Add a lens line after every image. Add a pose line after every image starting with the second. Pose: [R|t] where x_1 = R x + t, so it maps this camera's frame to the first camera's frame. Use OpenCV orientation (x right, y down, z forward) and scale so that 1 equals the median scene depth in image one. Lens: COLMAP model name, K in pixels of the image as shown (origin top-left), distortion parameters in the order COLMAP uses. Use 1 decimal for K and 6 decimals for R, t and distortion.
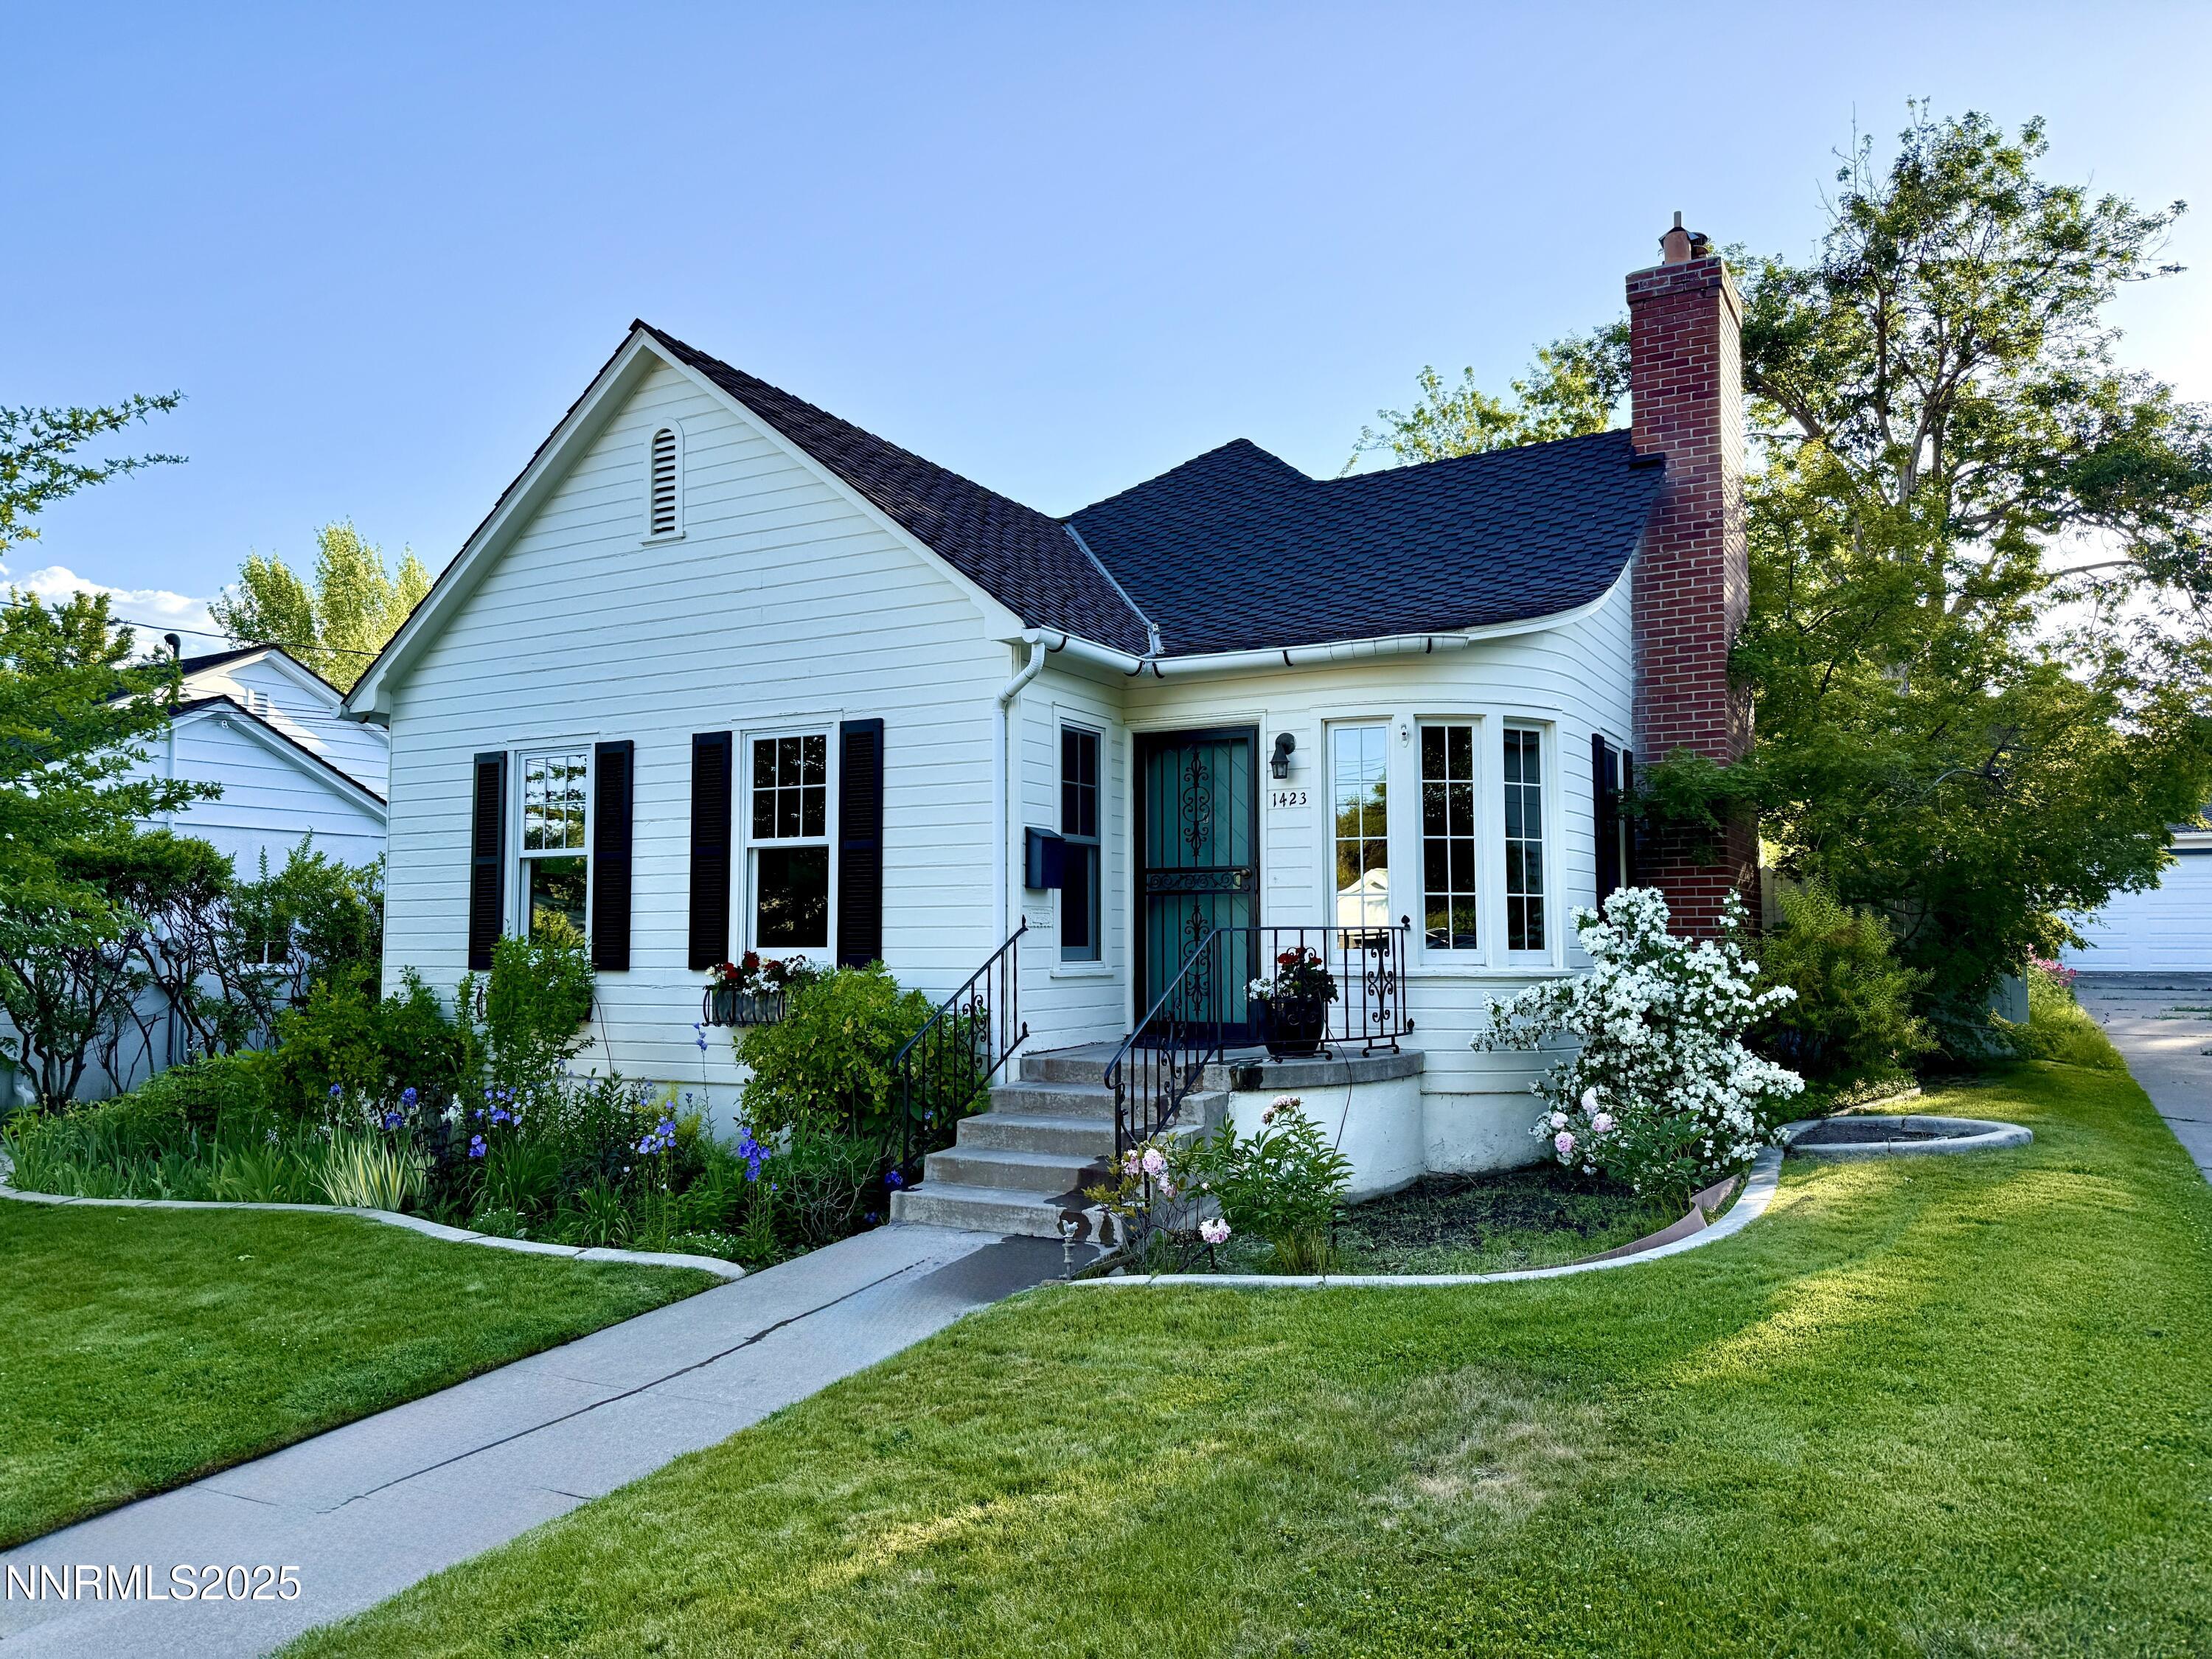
lens RADIAL K [[1588.1, 0, 1106.0], [0, 1588.1, 829.5], [0, 0, 1]] dist [0.035636, 0.000306]
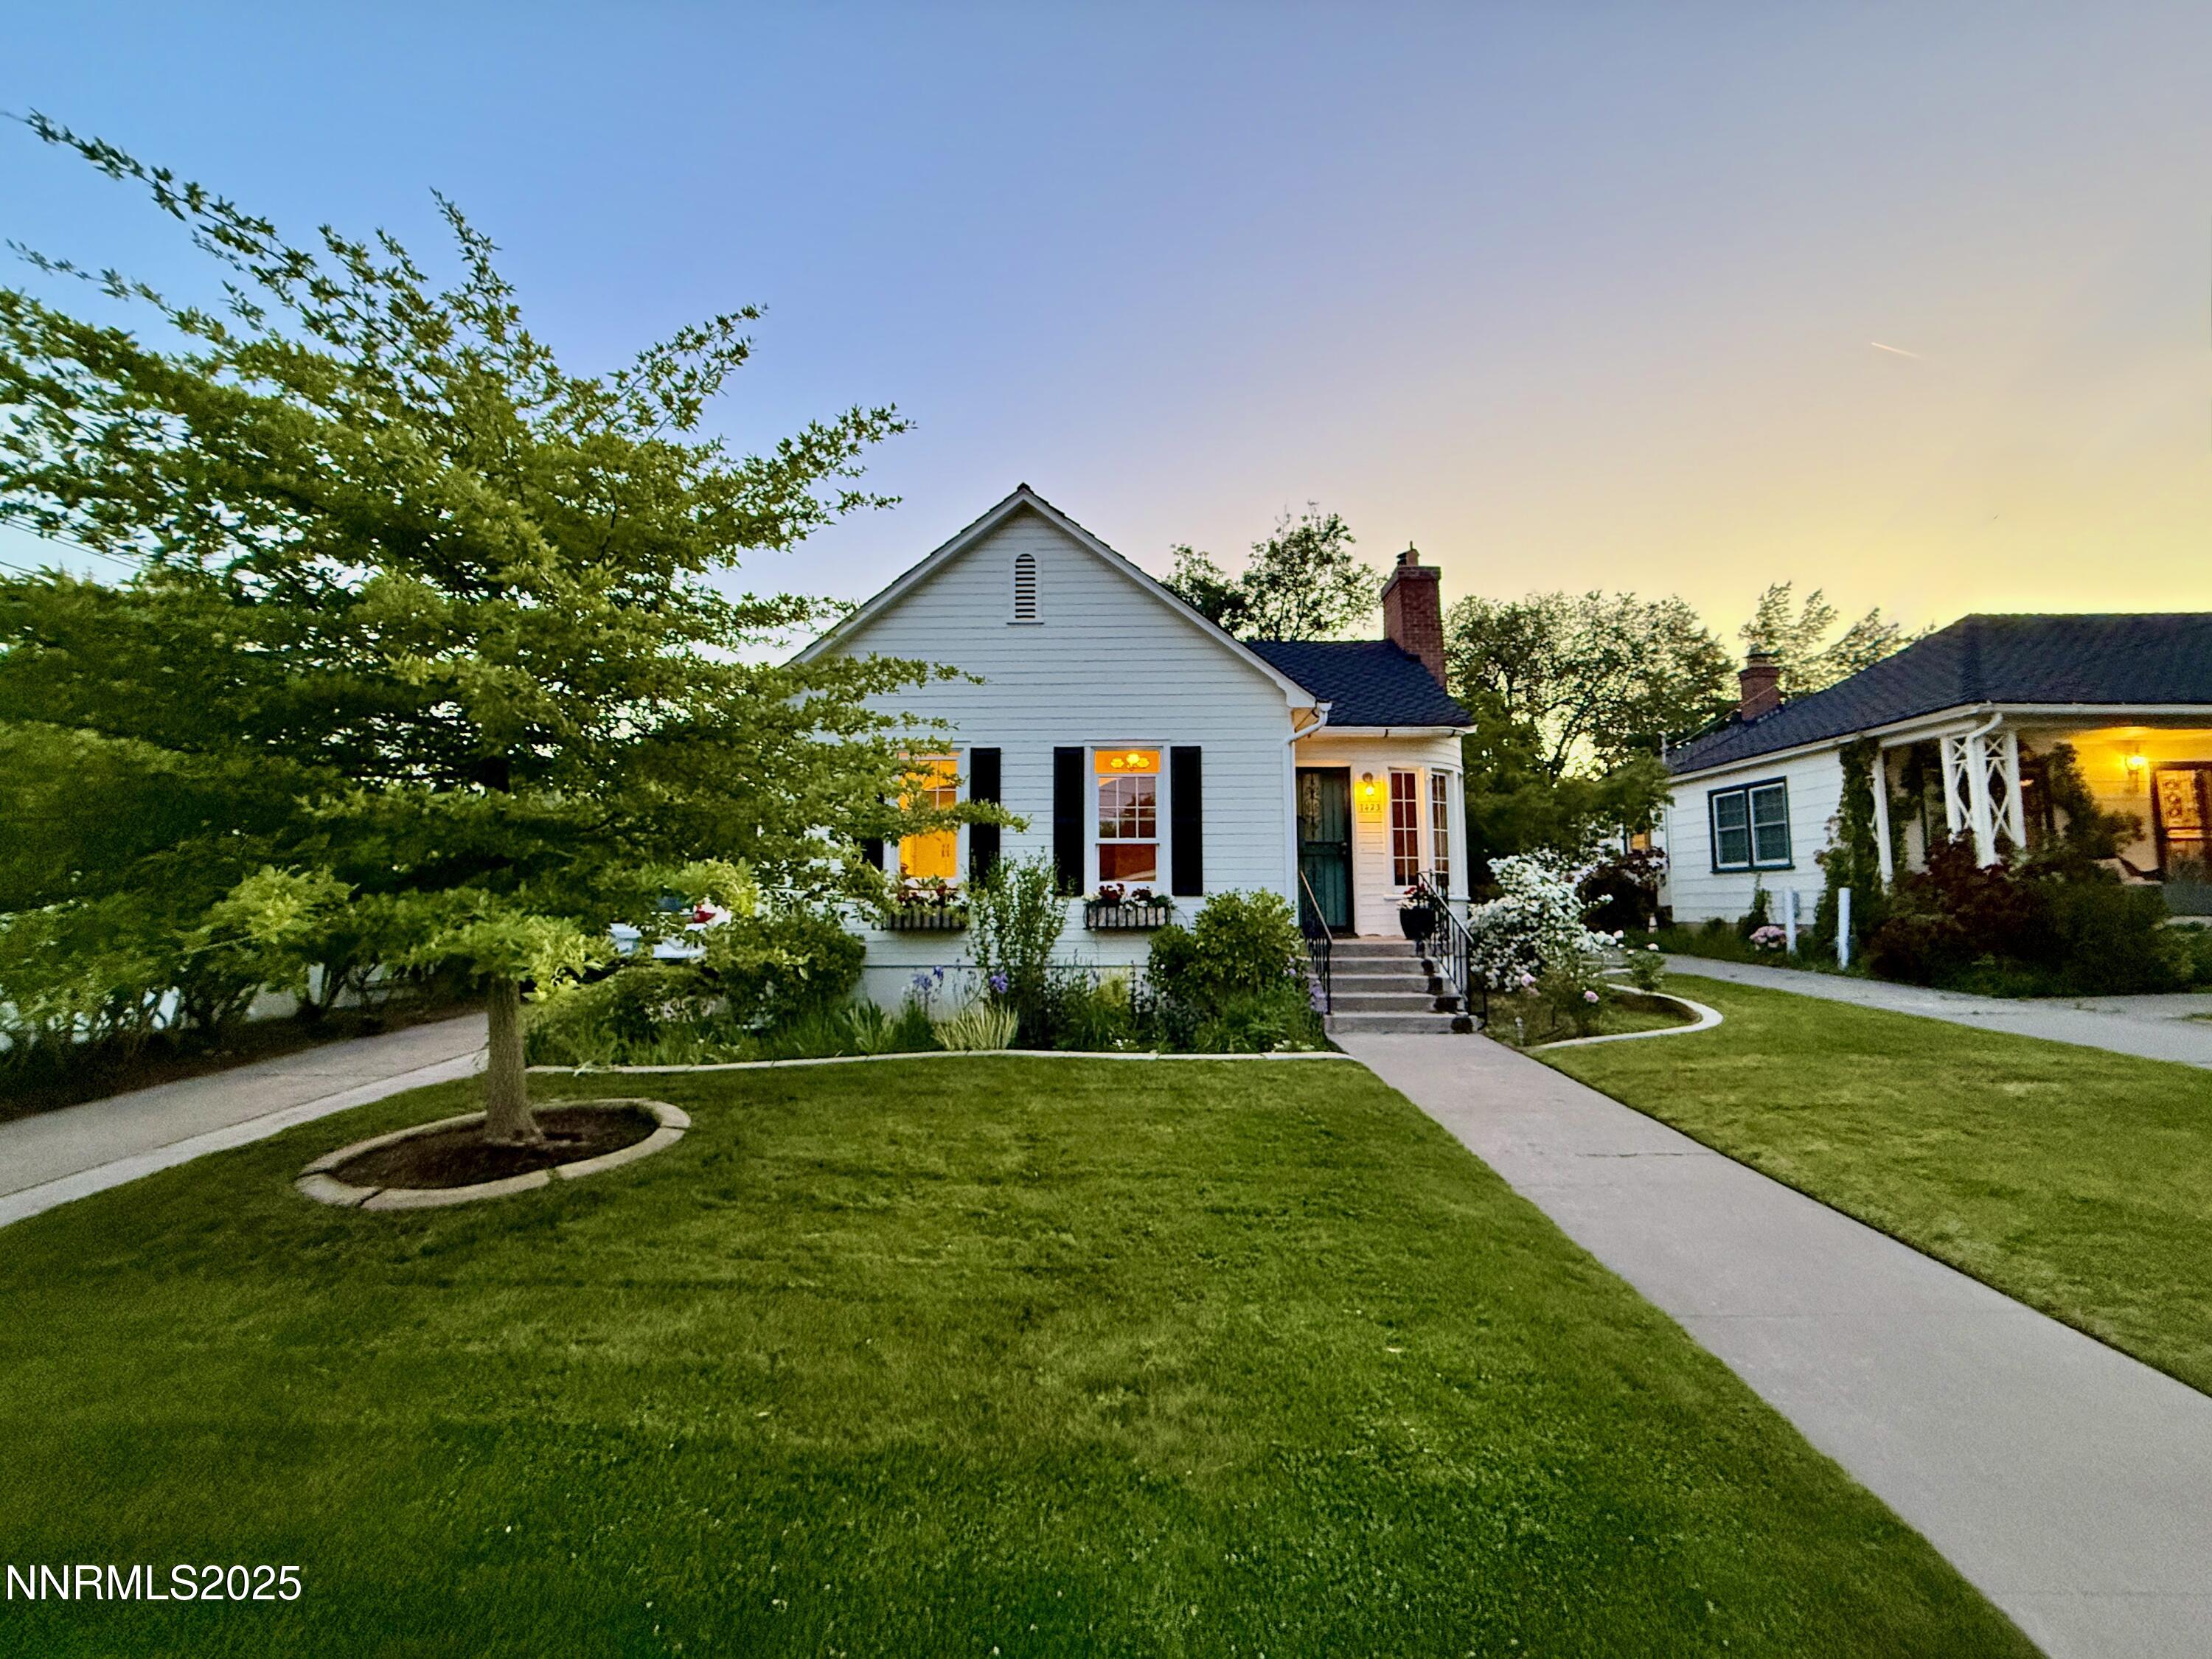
lens RADIAL K [[879.8, 0, 1106.4], [0, 879.8, 834.7], [0, 0, 1]] dist [0.000457, 0.000001]
pose [[0.888141, 0.038464, 0.457959, -0.619937], [-0.035730, 0.999254, -0.014634, 0.038934], [-0.458180, -0.003365, 0.888853, 0.190643]]
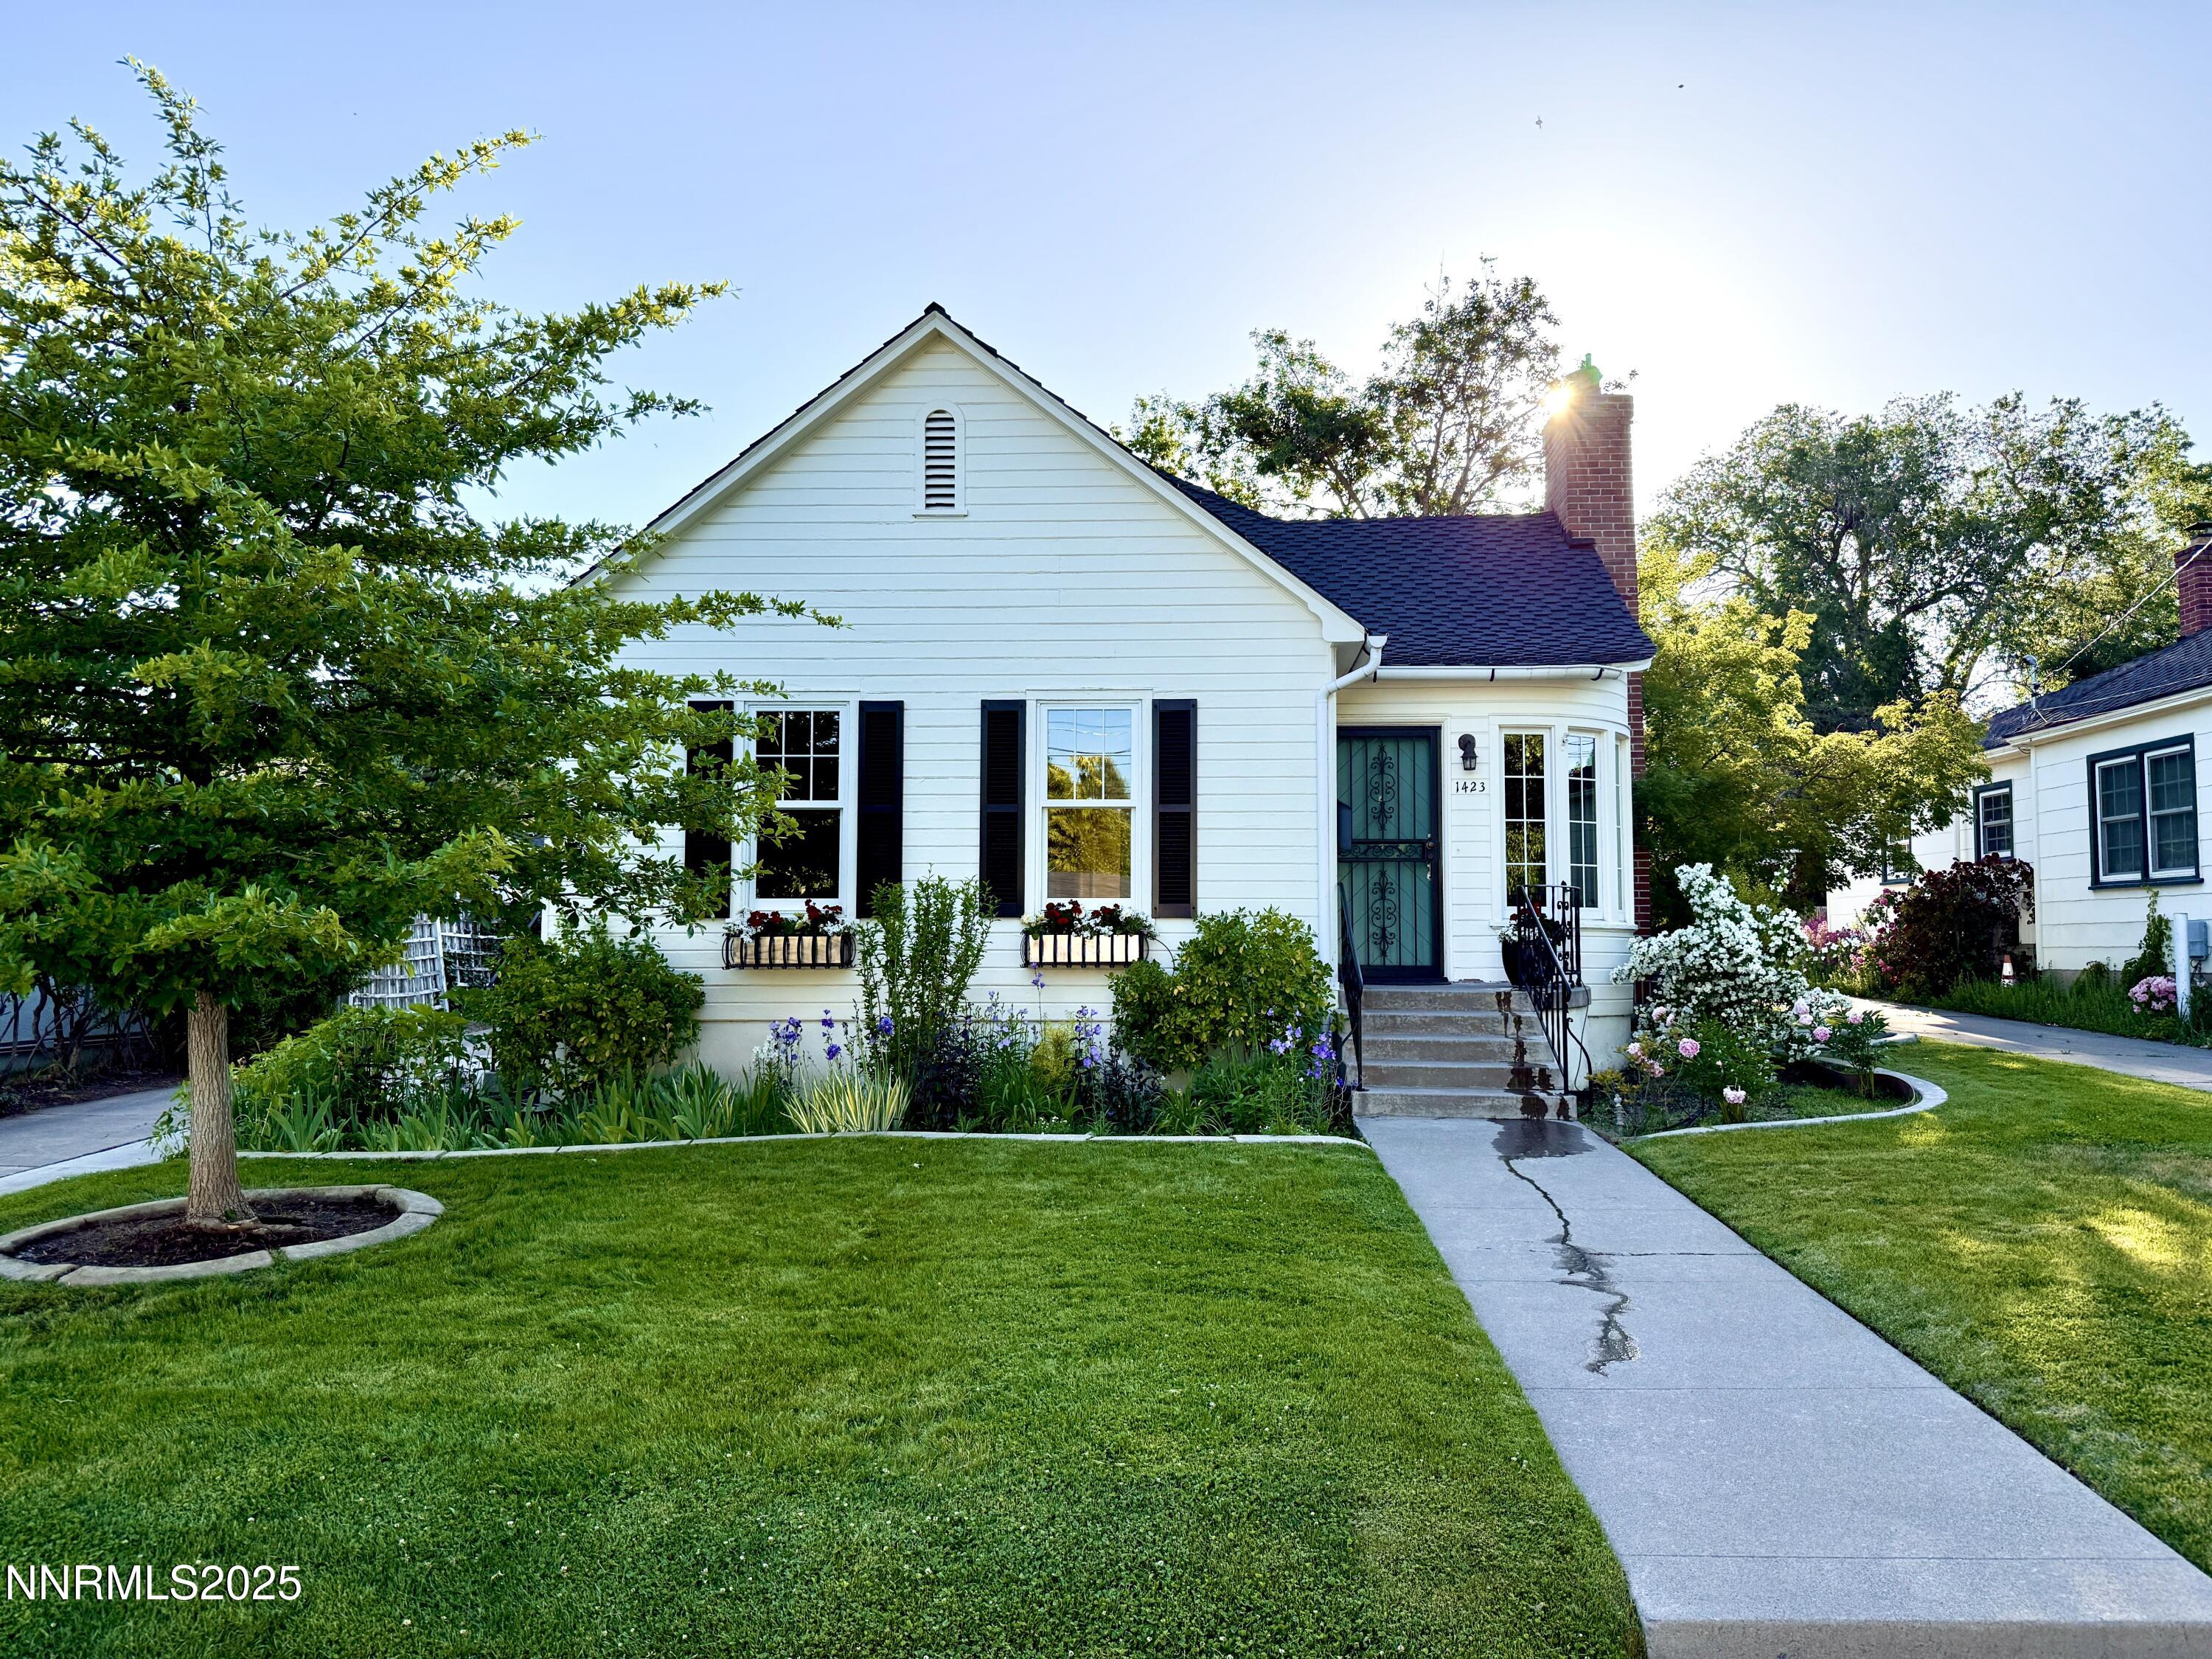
lens RADIAL K [[1537.7, 0, 1118.9], [0, 1537.7, 850.3], [0, 0, 1]] dist [0.023658, -0.037460]
pose [[0.902670, 0.031793, 0.429158, -0.623013], [-0.038527, 0.999233, 0.007011, 0.031479], [-0.428606, -0.022863, 0.903202, 0.015687]]
